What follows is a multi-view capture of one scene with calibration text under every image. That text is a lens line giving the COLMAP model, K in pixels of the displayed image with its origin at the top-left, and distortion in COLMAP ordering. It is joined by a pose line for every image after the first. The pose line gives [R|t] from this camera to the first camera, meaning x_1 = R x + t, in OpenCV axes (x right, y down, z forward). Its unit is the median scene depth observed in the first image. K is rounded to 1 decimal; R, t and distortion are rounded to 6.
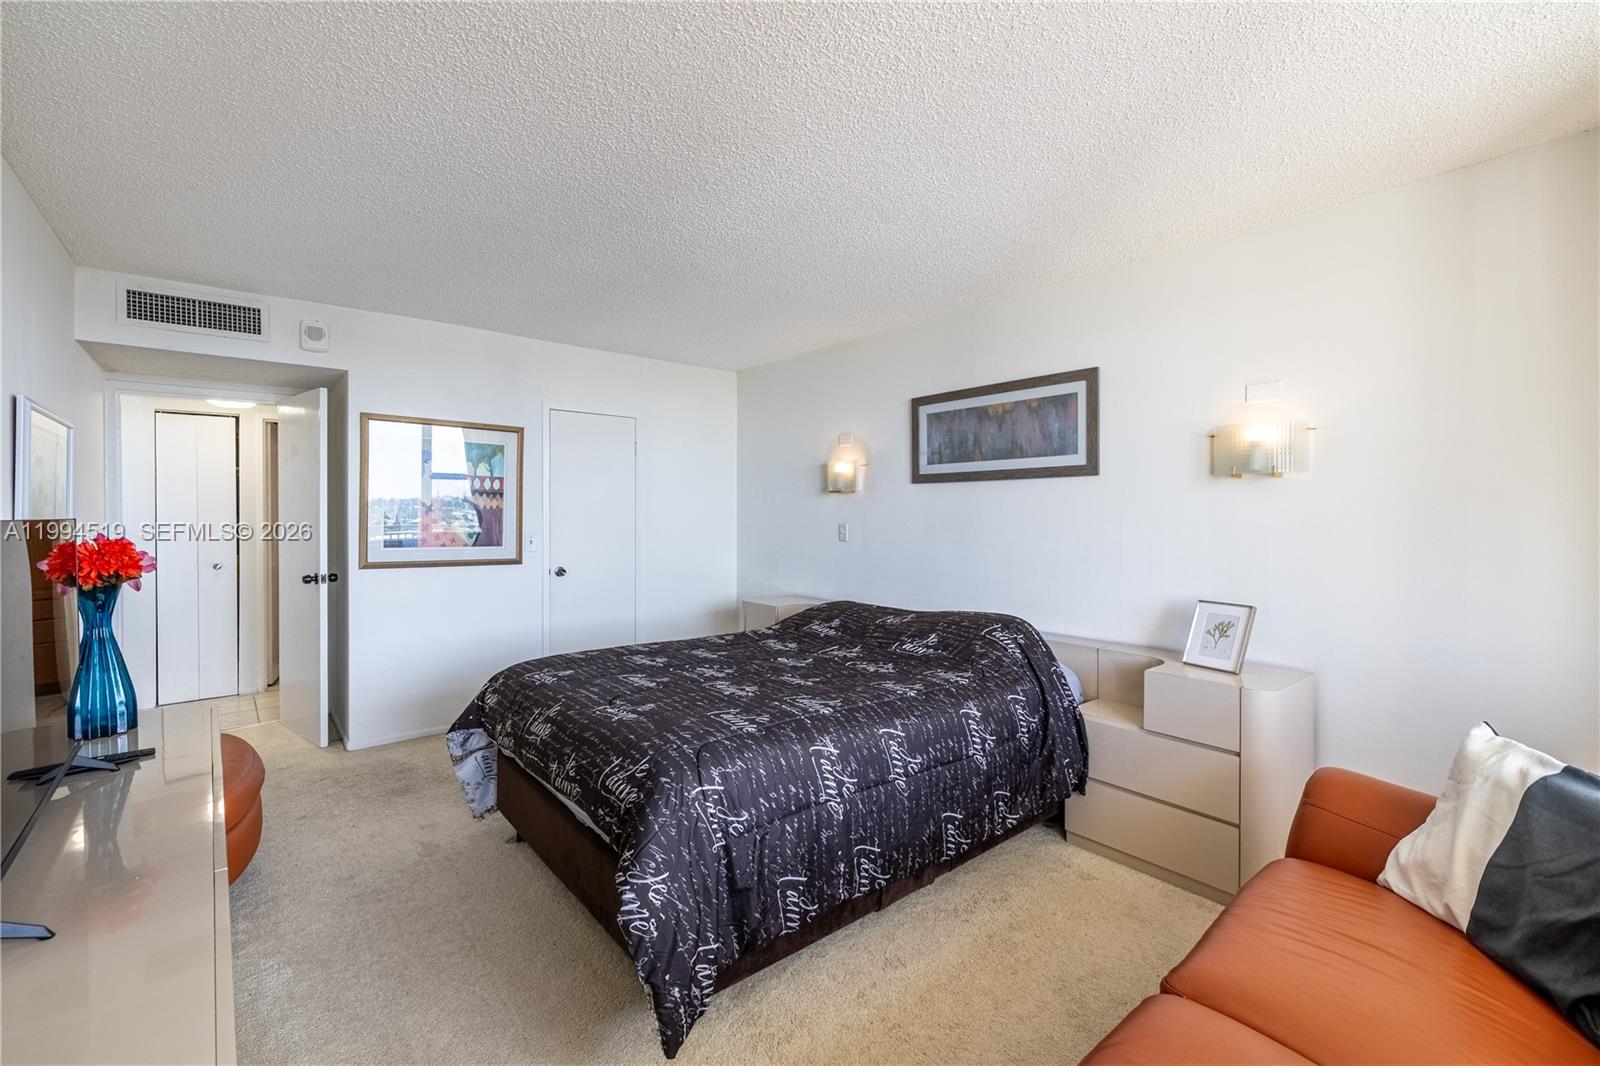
lens RADIAL K [[680.0, 0, 799.1], [0, 680.0, 522.2], [0, 0, 1]] dist [0.002413, 0.000863]
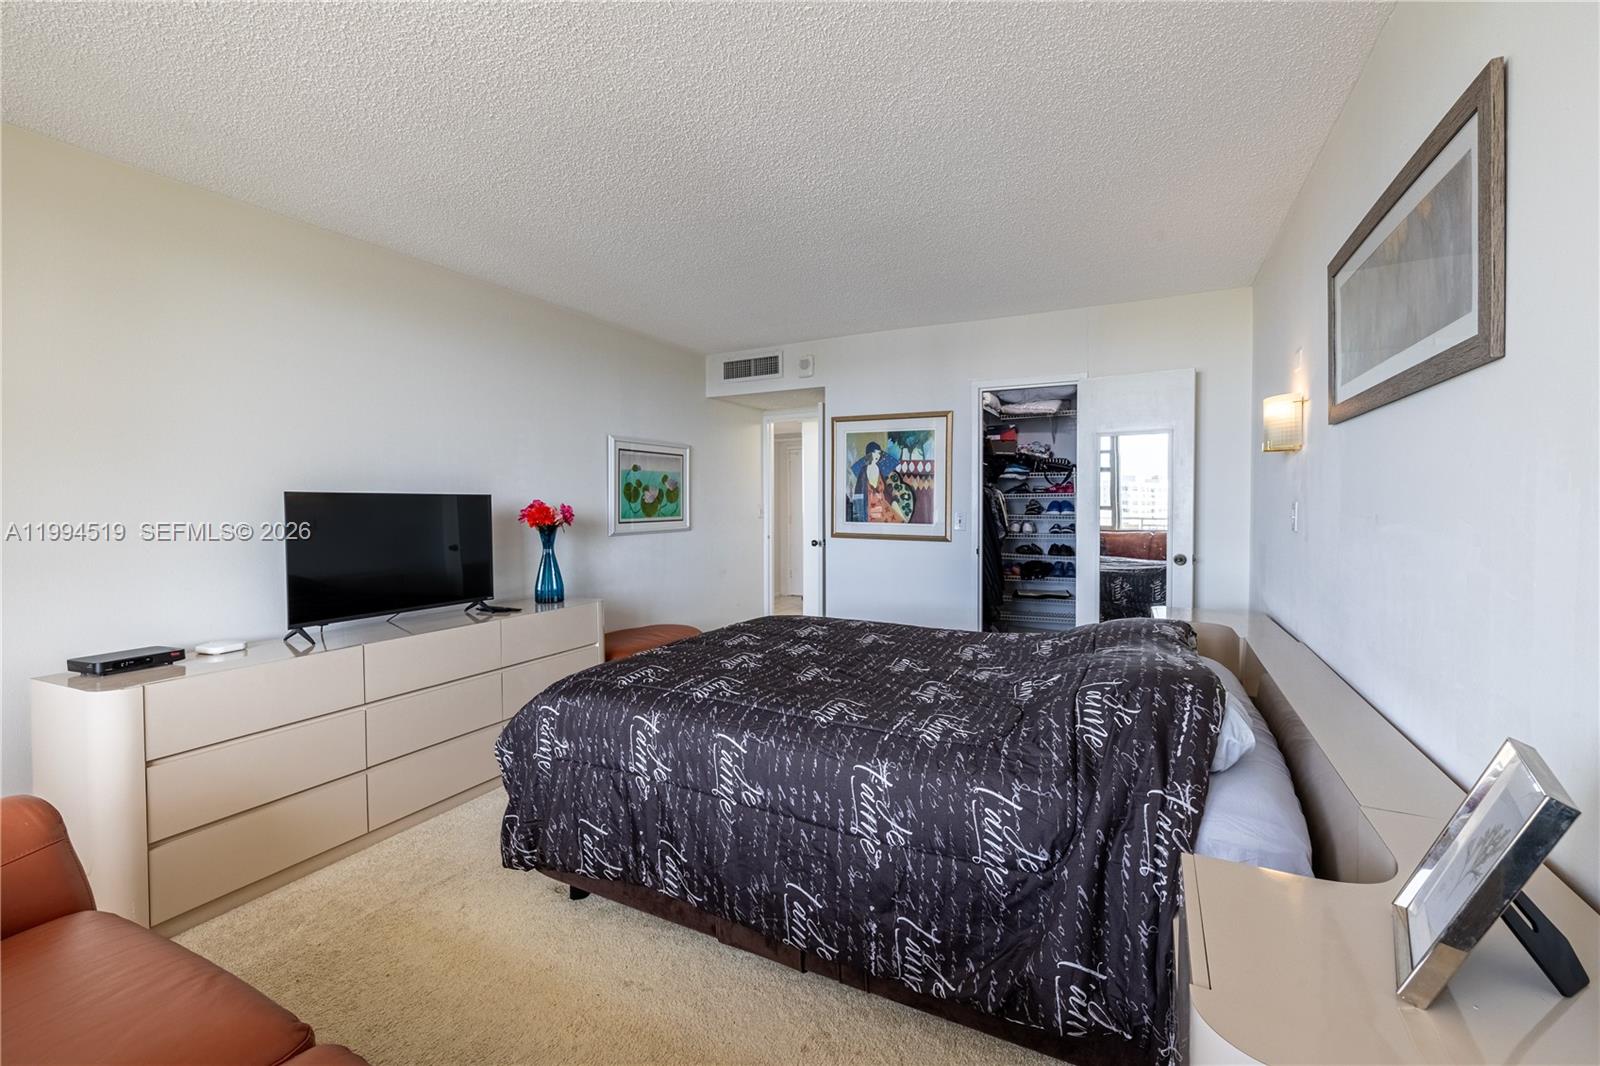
lens RADIAL K [[680.0, 0, 797.0], [0, 680.0, 518.8], [0, 0, 1]] dist [0.002413, 0.000863]
pose [[0.390107, 0.019609, -0.920561, 0.741501], [-0.008503, 0.999807, 0.017693, 0.015337], [0.920730, 0.000925, 0.390199, 0.596475]]
